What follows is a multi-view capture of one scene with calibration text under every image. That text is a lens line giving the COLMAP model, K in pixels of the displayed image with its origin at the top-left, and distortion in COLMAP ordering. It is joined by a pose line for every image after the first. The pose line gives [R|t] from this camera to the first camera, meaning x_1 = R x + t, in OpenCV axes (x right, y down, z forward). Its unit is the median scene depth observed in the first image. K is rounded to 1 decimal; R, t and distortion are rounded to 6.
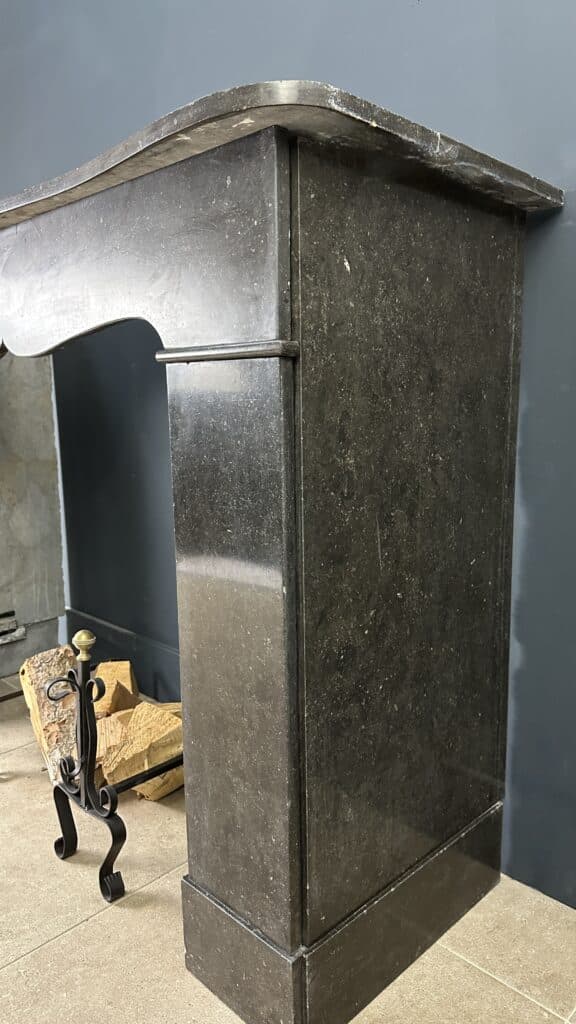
lens RADIAL K [[714.9, 0, 288.0], [0, 714.9, 512.0], [0, 0, 1]] dist [0.132578, -0.225419]
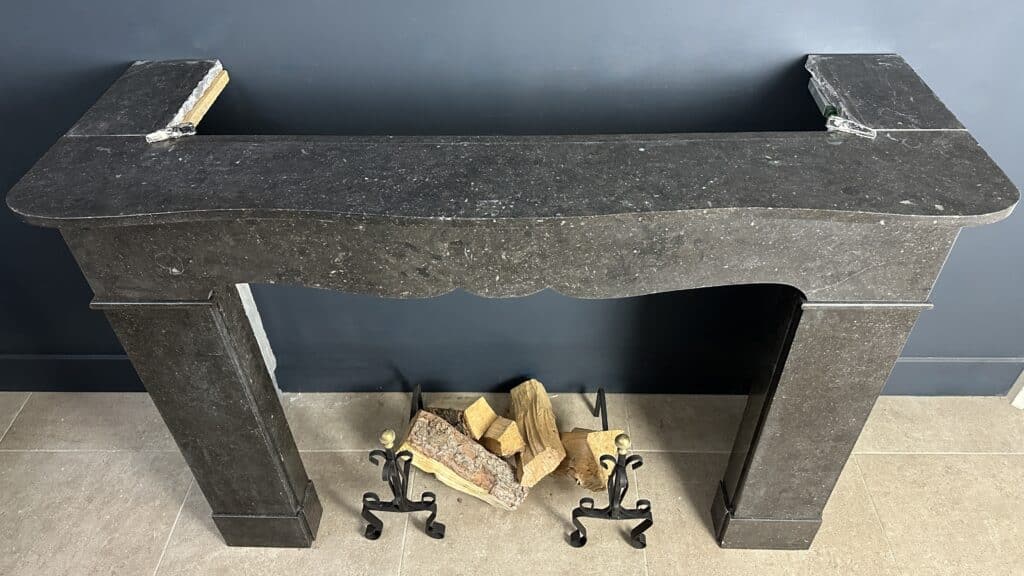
lens RADIAL K [[714.9, 0, 514.3], [0, 714.9, 293.6], [0, 0, 1]] dist [0.132578, -0.225419]
pose [[0.718142, -0.471799, 0.511545, -1.307354], [0.125408, 0.810793, 0.571741, -1.125696], [-0.684504, -0.346439, 0.641432, 0.489301]]
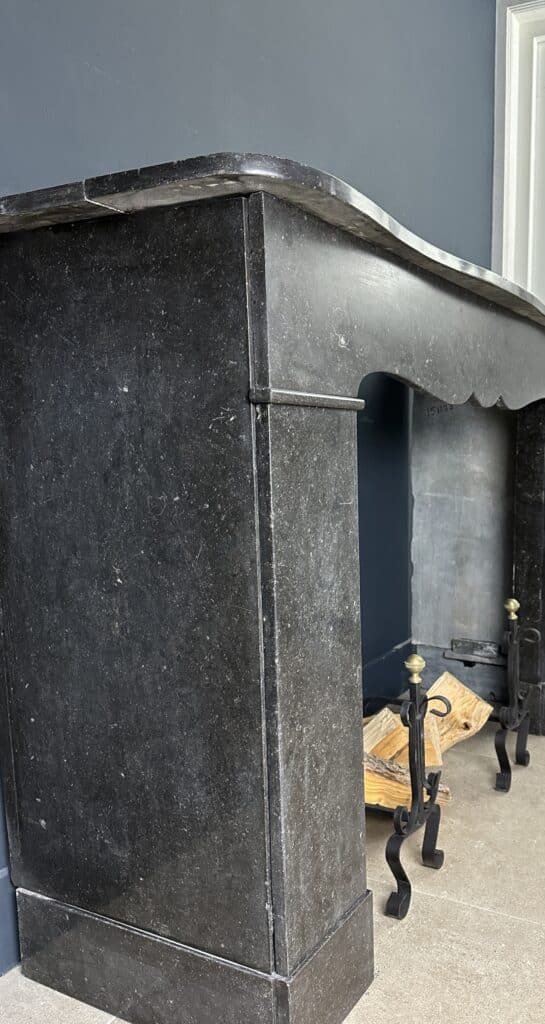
lens RADIAL K [[760.3, 0, 385.9], [0, 760.3, 543.0], [0, 0, 1]] dist [0.165618, -0.238854]
pose [[-0.325631, -0.117113, 0.938216, -2.140612], [0.156889, 0.971850, 0.175764, -0.334738], [-0.932390, 0.204430, -0.298091, 2.201974]]
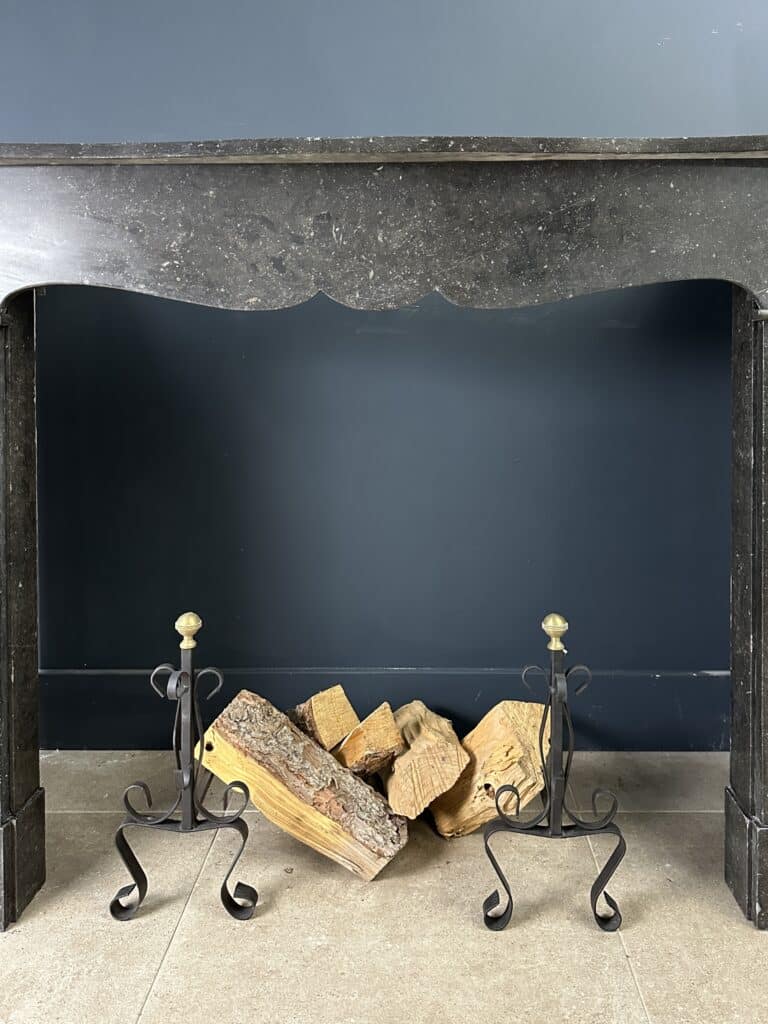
lens RADIAL K [[798.6, 0, 411.9], [0, 798.6, 369.2], [0, 0, 1]] dist [0.095154, -0.101777]
pose [[0.711580, -0.013199, 0.702481, -1.433838], [0.108065, 0.989983, -0.090864, -0.080776], [-0.694245, 0.140570, 0.705878, 0.518198]]
